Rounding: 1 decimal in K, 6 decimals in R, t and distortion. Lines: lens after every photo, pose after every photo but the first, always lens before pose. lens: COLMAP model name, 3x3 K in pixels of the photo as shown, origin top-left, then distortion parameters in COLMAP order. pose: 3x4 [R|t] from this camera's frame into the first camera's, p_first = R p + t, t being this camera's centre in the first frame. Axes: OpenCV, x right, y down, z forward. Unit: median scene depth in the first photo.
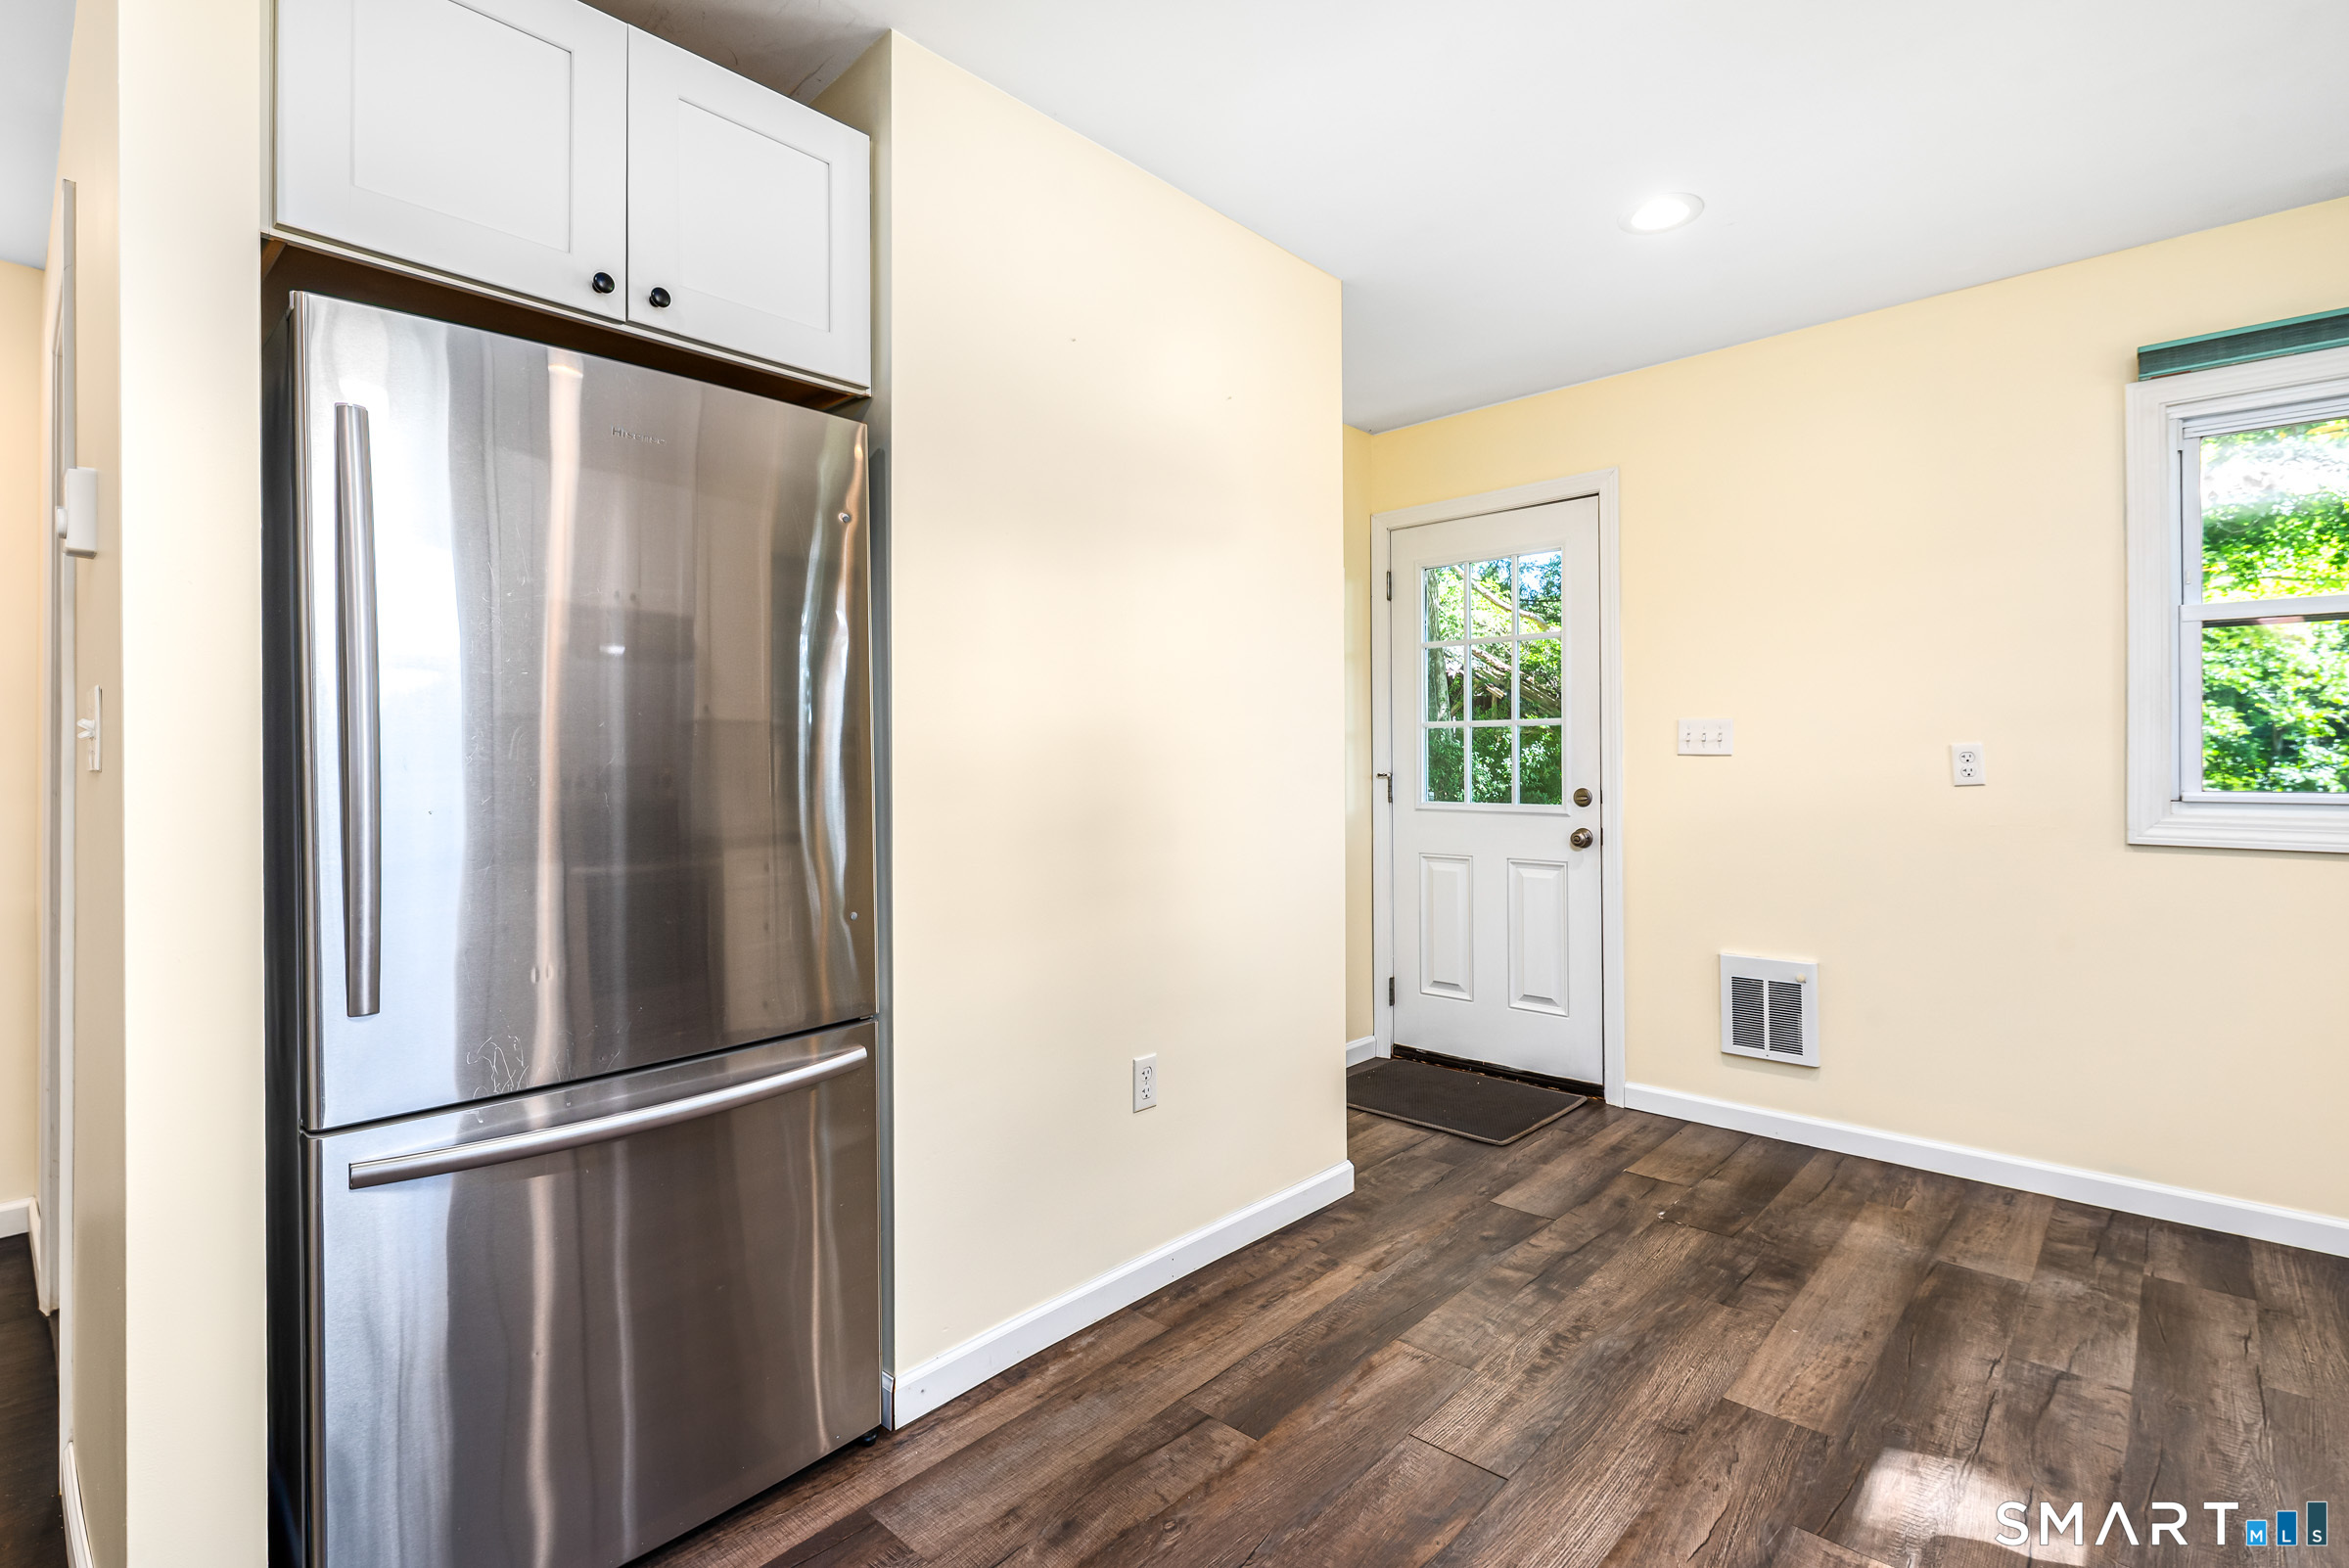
lens RADIAL K [[1087.9, 0, 1139.4], [0, 1087.9, 757.9], [0, 0, 1]] dist [0.014989, -0.008158]
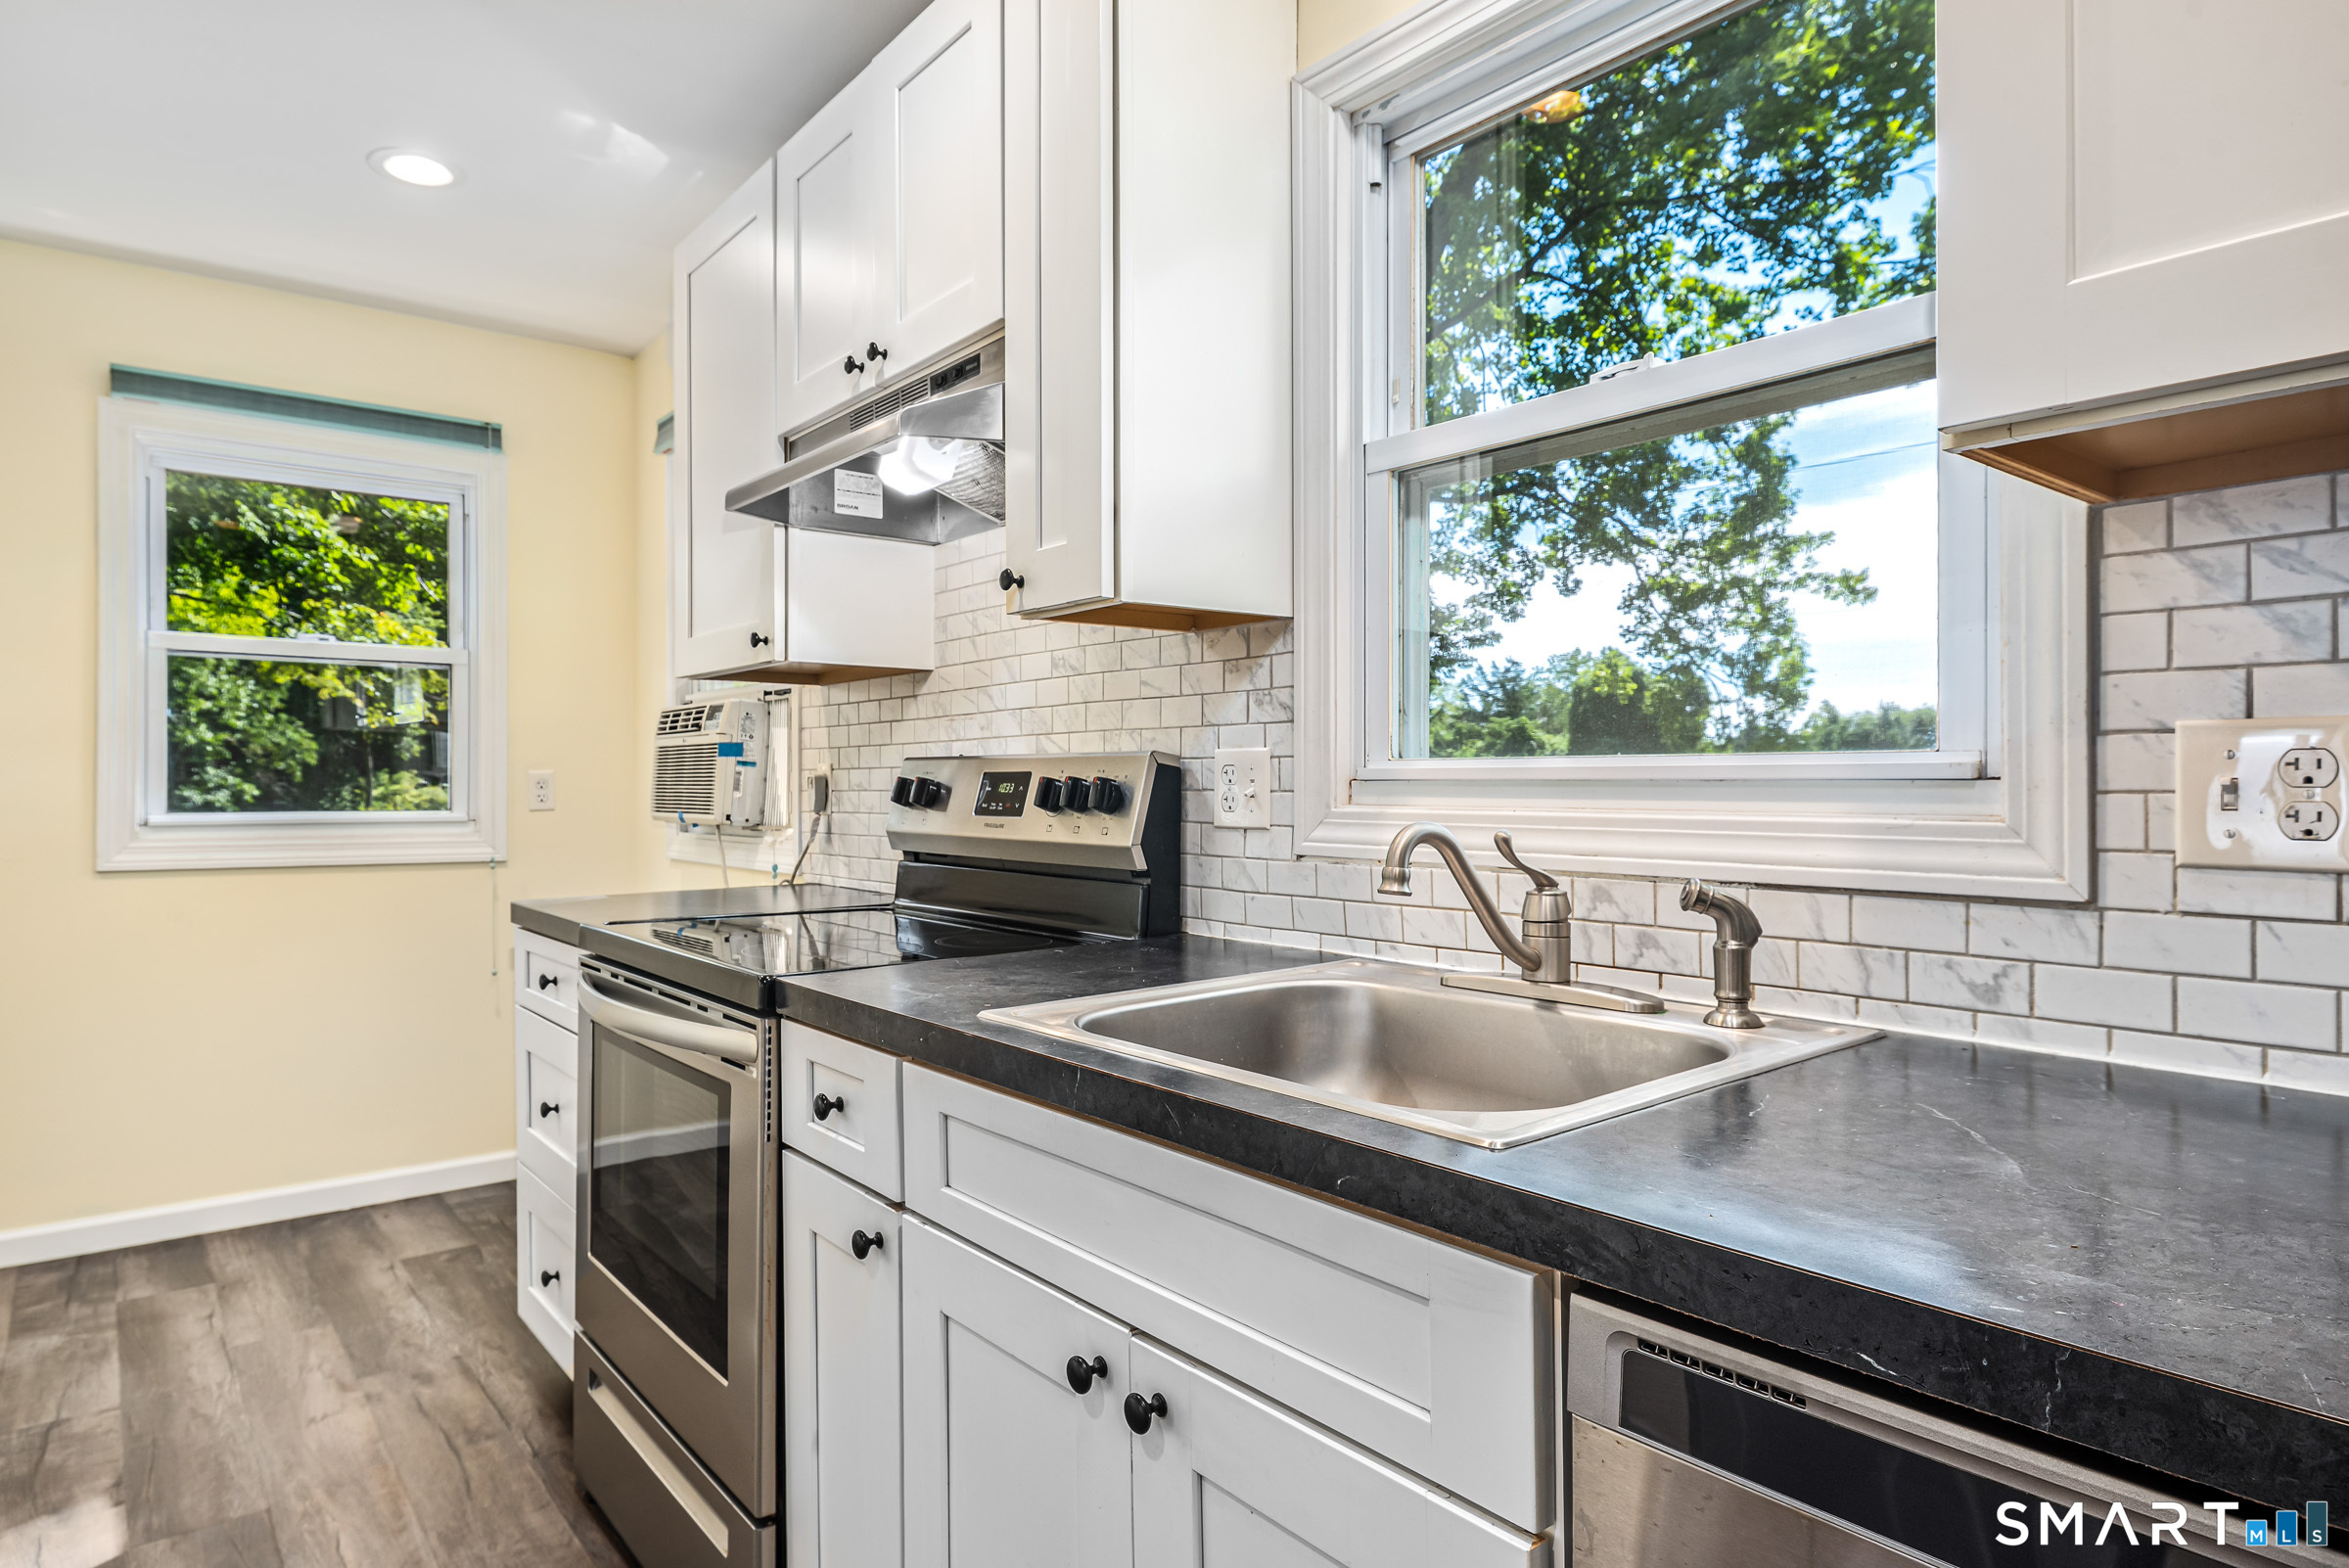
lens RADIAL K [[1351.5, 0, 1151.8], [0, 1351.5, 787.5], [0, 0, 1]] dist [0.010416, -0.003065]
pose [[0.139507, 0.001129, 0.990220, -0.178926], [-0.007698, 0.999970, -0.000056, -0.002367], [-0.990191, -0.007615, 0.139511, -0.101948]]
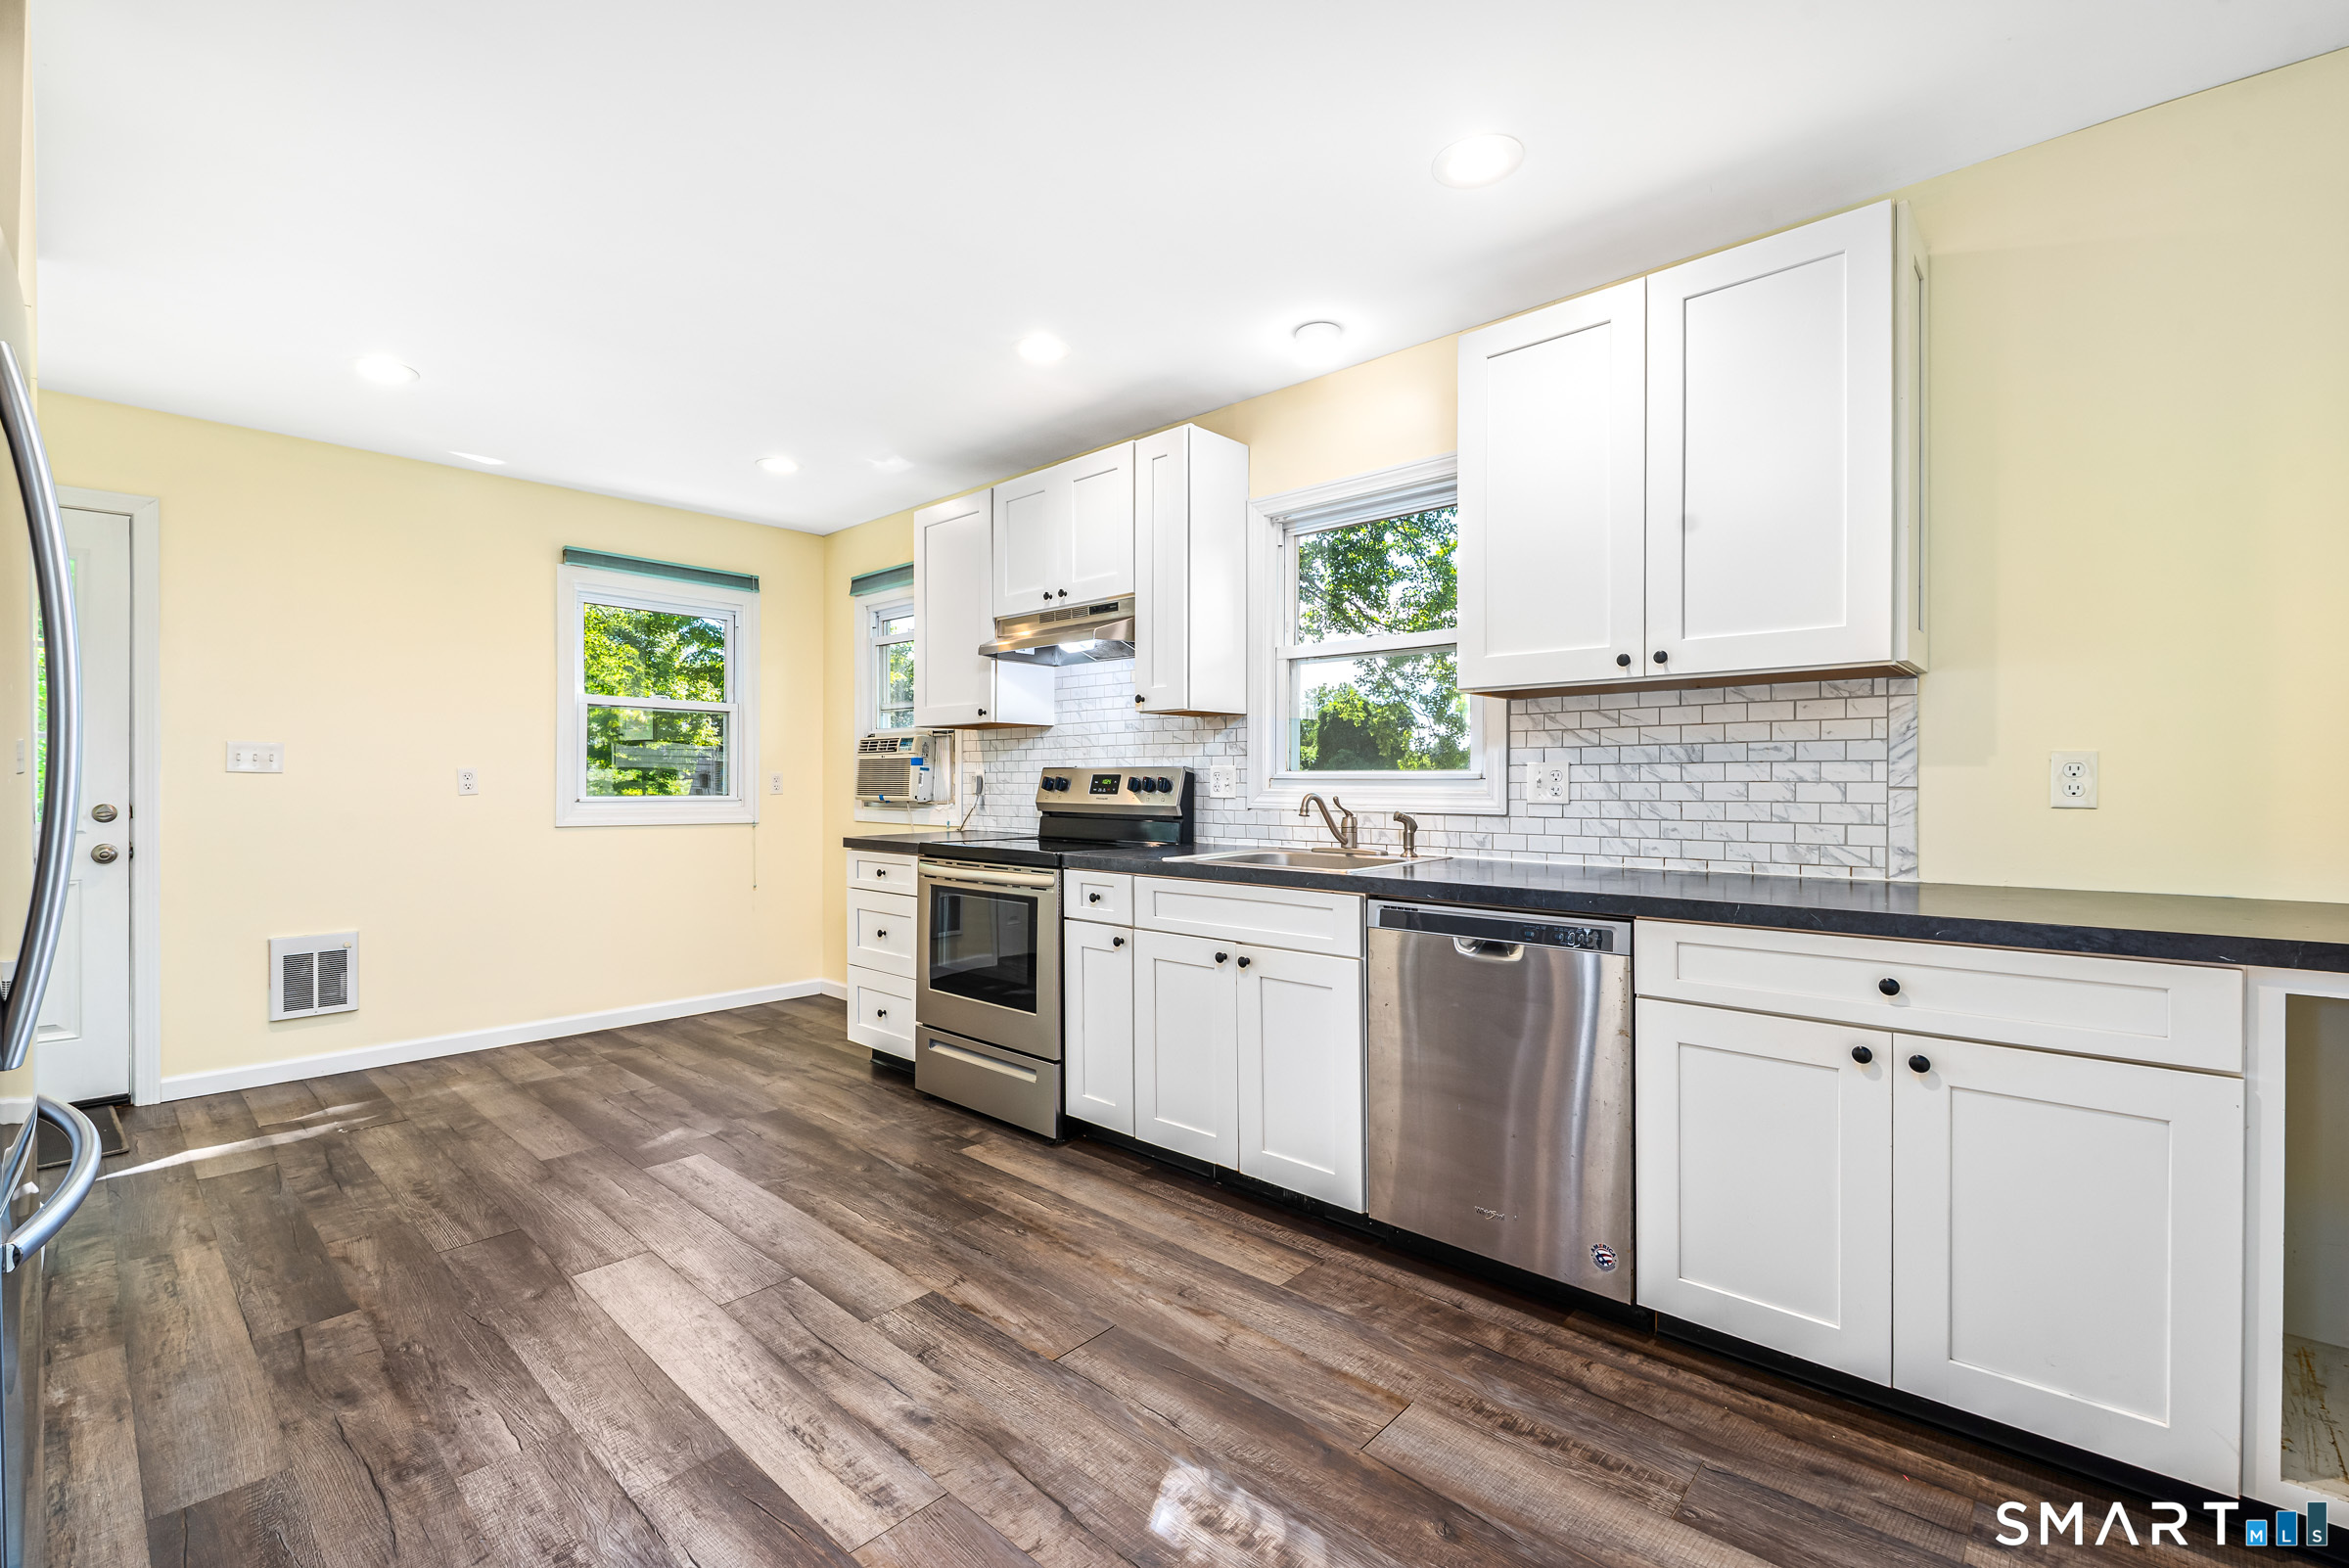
lens RADIAL K [[1044.7, 0, 1155.7], [0, 1044.7, 786.8], [0, 0, 1]] dist [0.009334, -0.007015]
pose [[-0.008856, -0.001109, 0.999960, -0.908168], [-0.009595, 0.999953, 0.001024, 0.004117], [-0.999915, -0.009585, -0.008866, 0.070735]]
